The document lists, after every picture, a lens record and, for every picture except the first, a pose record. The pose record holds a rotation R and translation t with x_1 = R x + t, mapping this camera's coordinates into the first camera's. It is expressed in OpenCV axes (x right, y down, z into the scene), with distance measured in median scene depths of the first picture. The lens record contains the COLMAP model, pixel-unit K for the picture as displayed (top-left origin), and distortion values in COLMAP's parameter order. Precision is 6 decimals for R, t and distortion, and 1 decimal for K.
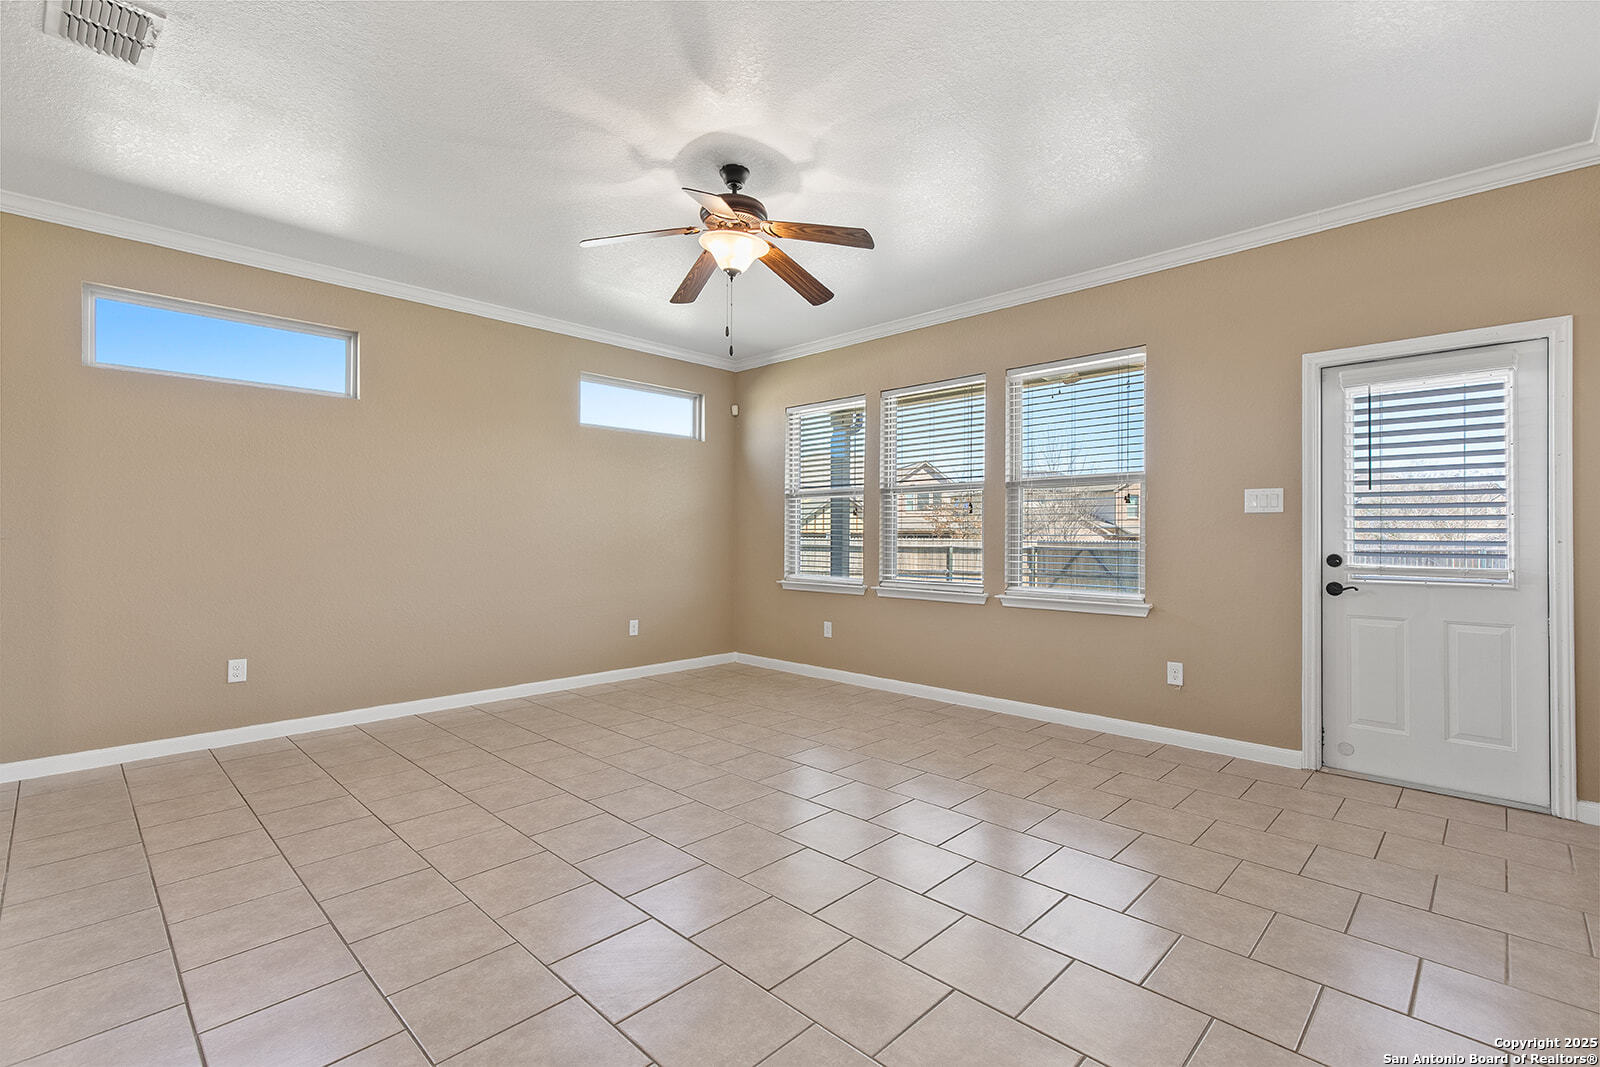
lens RADIAL K [[721.7, 0, 801.6], [0, 721.7, 528.5], [0, 0, 1]] dist [0.003897, 0.000384]
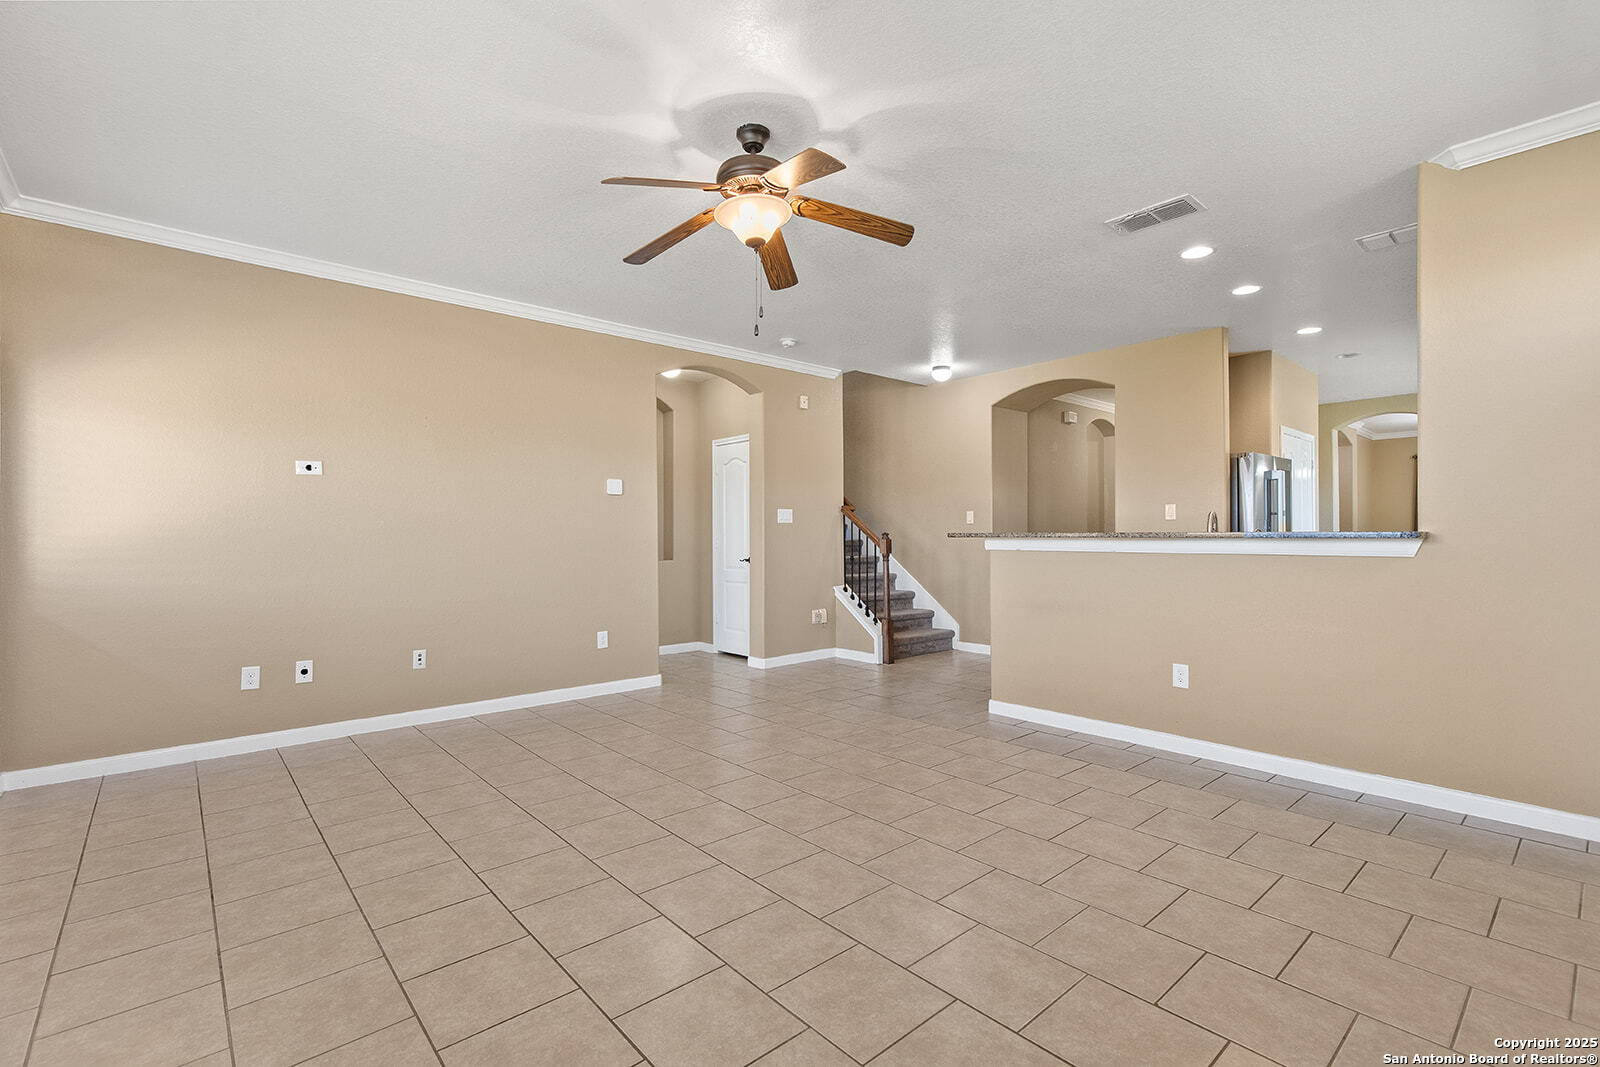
lens RADIAL K [[721.7, 0, 800.5], [0, 721.7, 533.9], [0, 0, 1]] dist [0.003897, 0.000384]
pose [[-0.996772, 0.003145, 0.080229, -0.213751], [0.002084, 0.999909, -0.013300, 0.017328], [-0.080263, -0.013090, -0.996688, 1.804025]]
